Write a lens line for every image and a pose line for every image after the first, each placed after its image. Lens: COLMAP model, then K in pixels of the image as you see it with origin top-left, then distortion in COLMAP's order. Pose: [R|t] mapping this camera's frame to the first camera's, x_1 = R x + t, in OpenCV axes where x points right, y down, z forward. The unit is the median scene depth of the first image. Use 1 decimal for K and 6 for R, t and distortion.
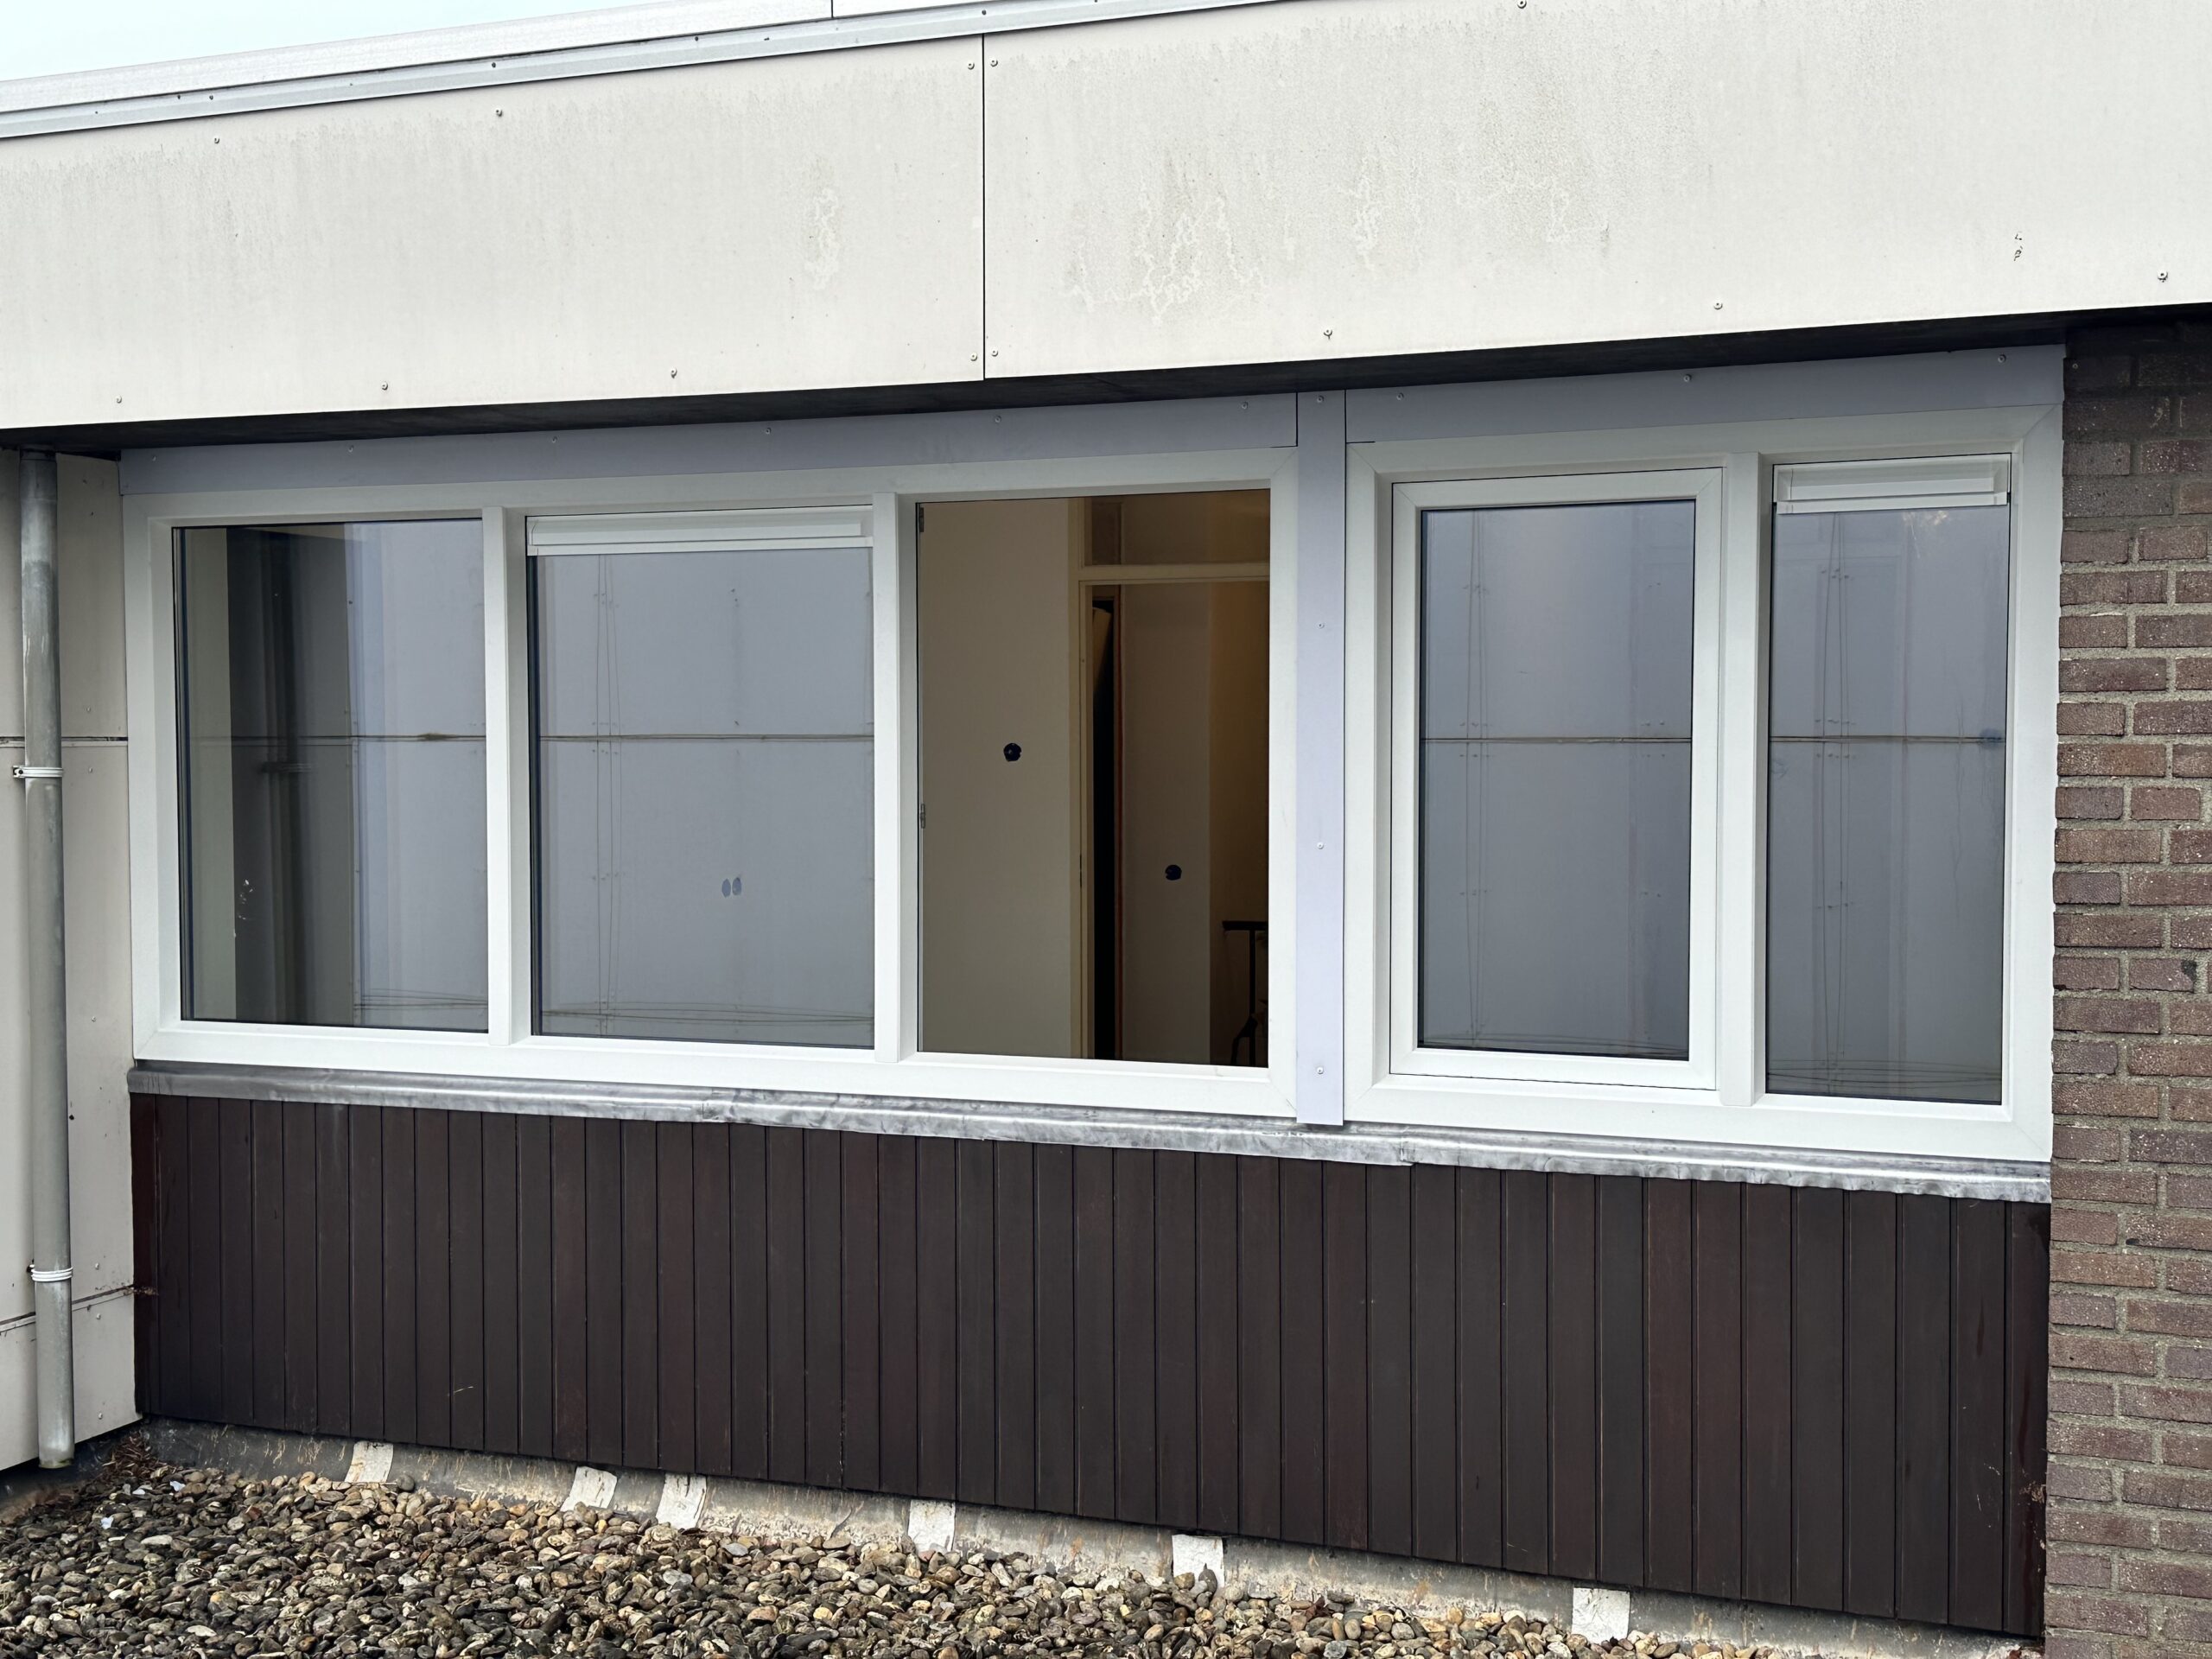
lens RADIAL K [[2485.7, 0, 1108.9], [0, 2485.7, 836.4], [0, 0, 1]] dist [0.116436, 0.000000]
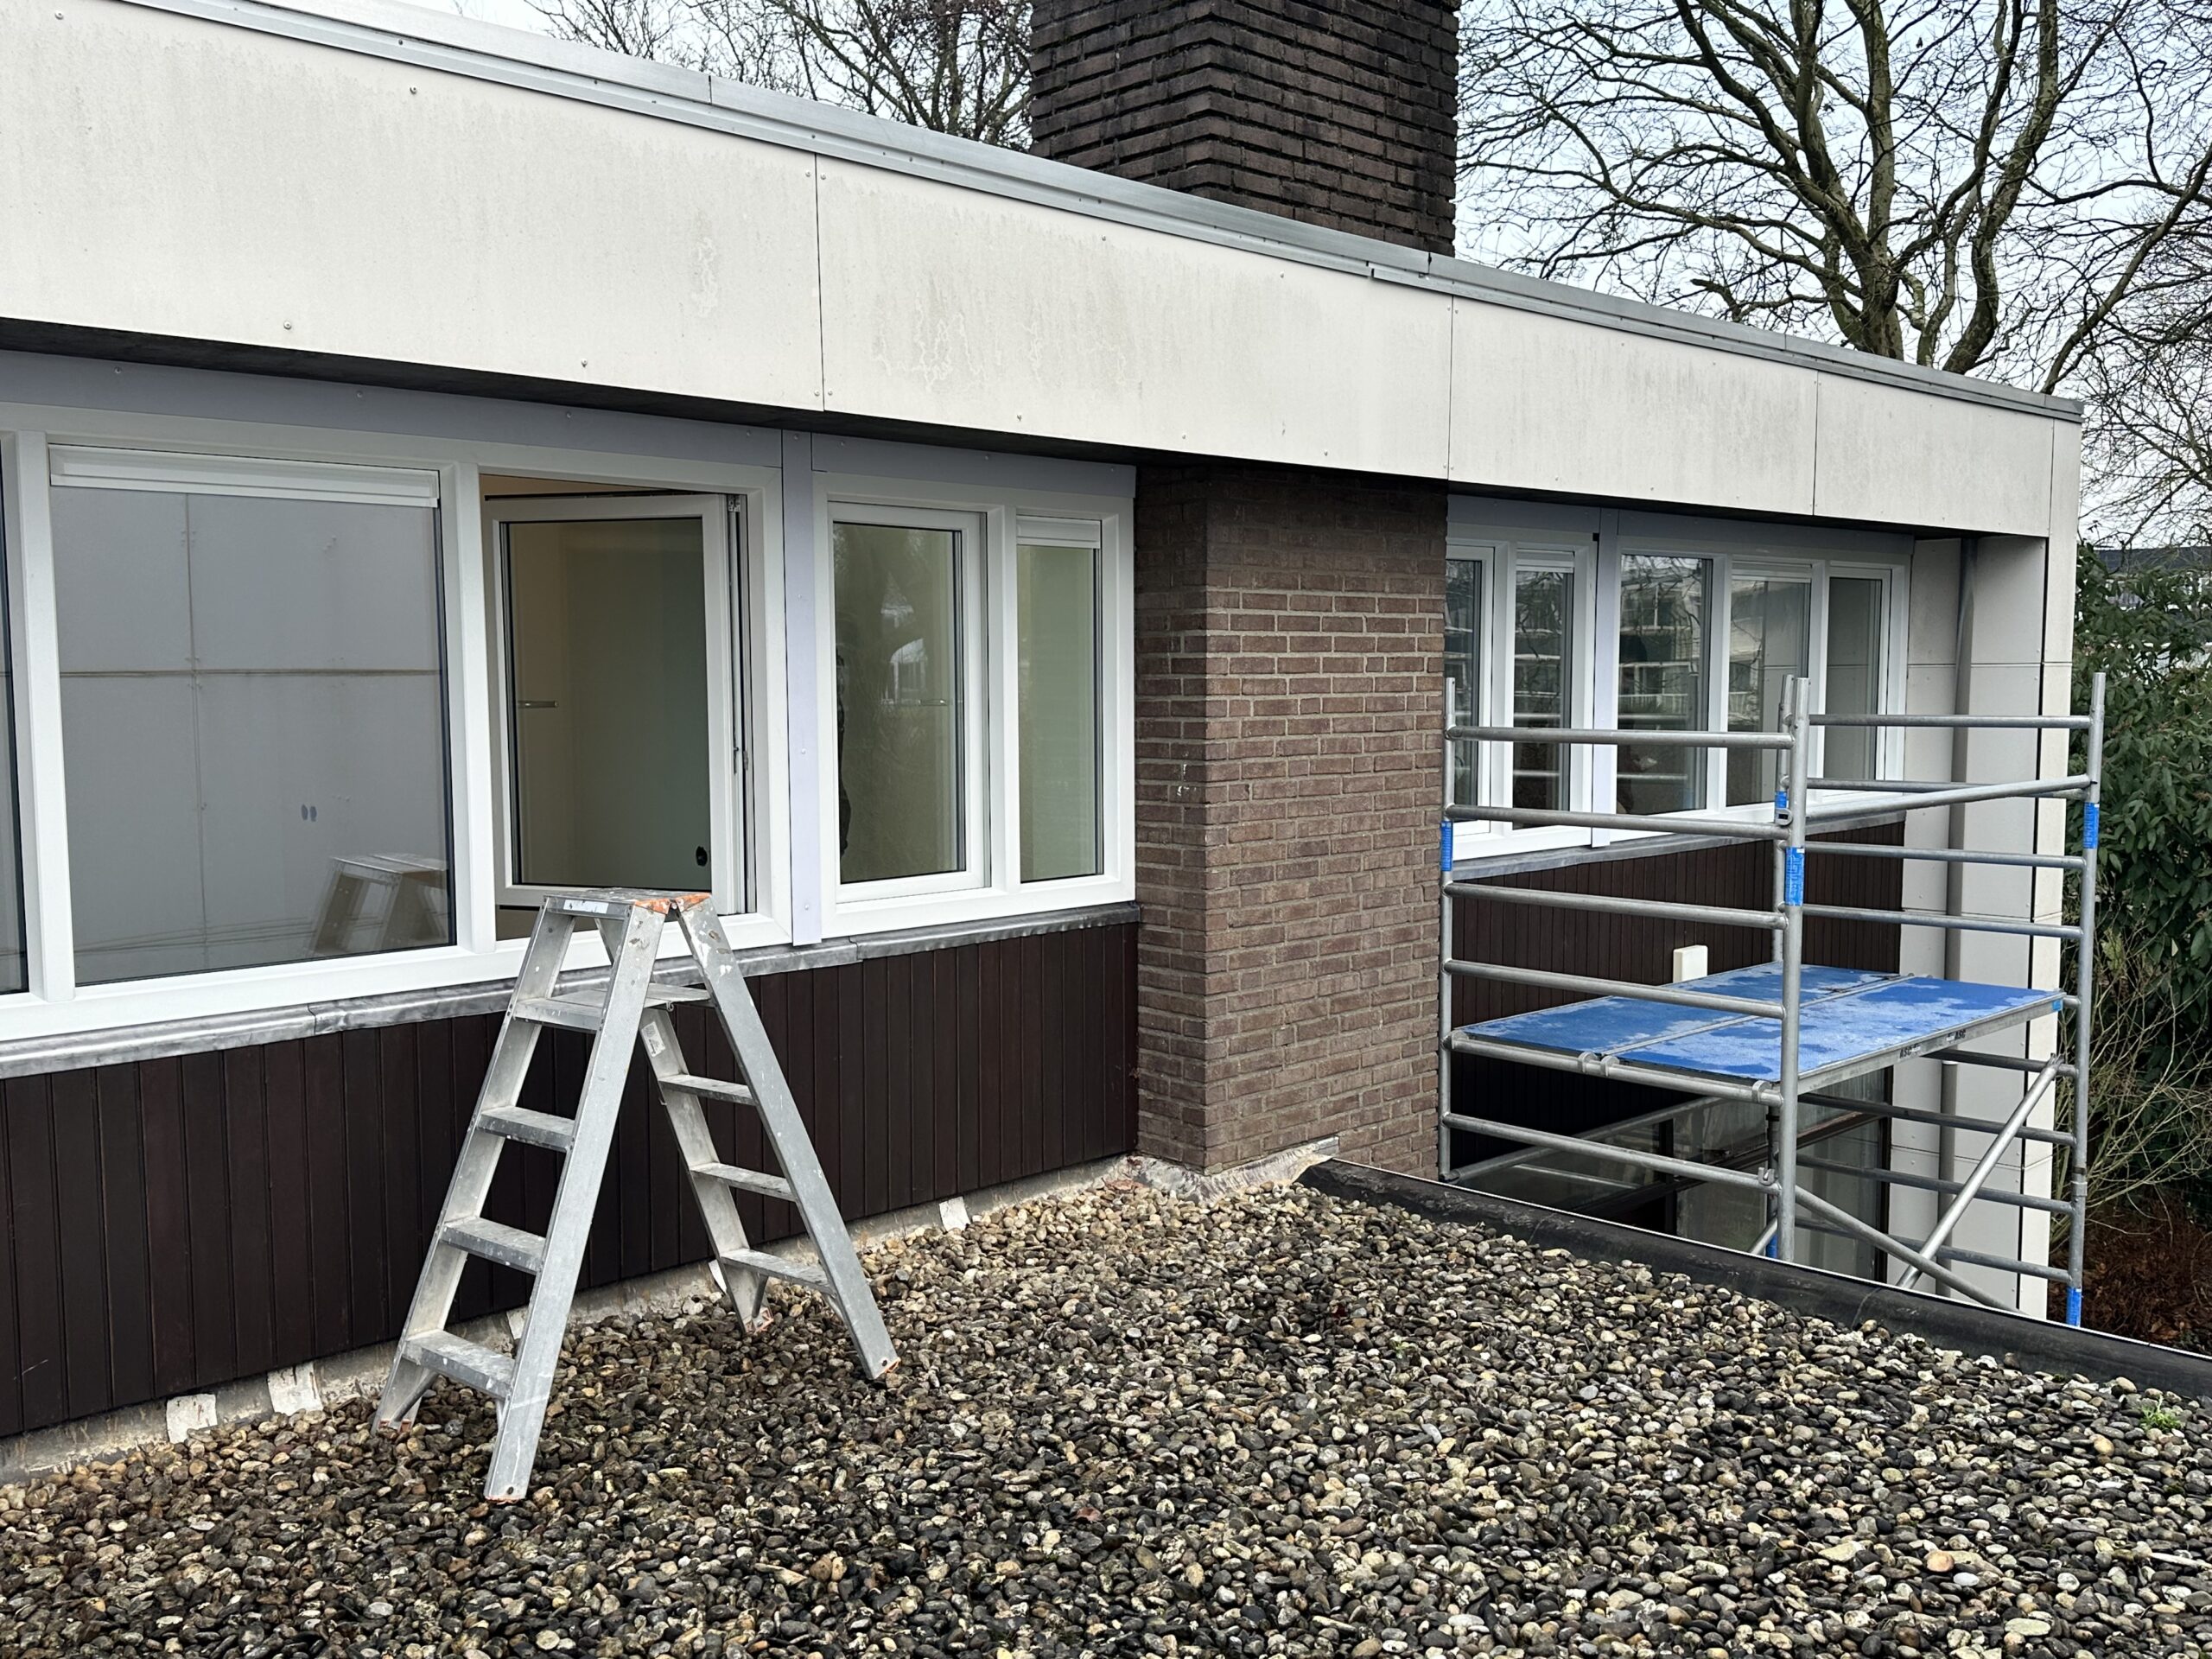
lens RADIAL K [[1978.5, 0, 1103.1], [0, 1978.5, 847.1], [0, 0, 1]] dist [0.091253, -0.108333]
pose [[0.413113, -0.080688, 0.907098, -0.994379], [0.039647, 0.996716, 0.070604, -0.016886], [-0.909816, 0.006796, 0.414955, 0.416027]]
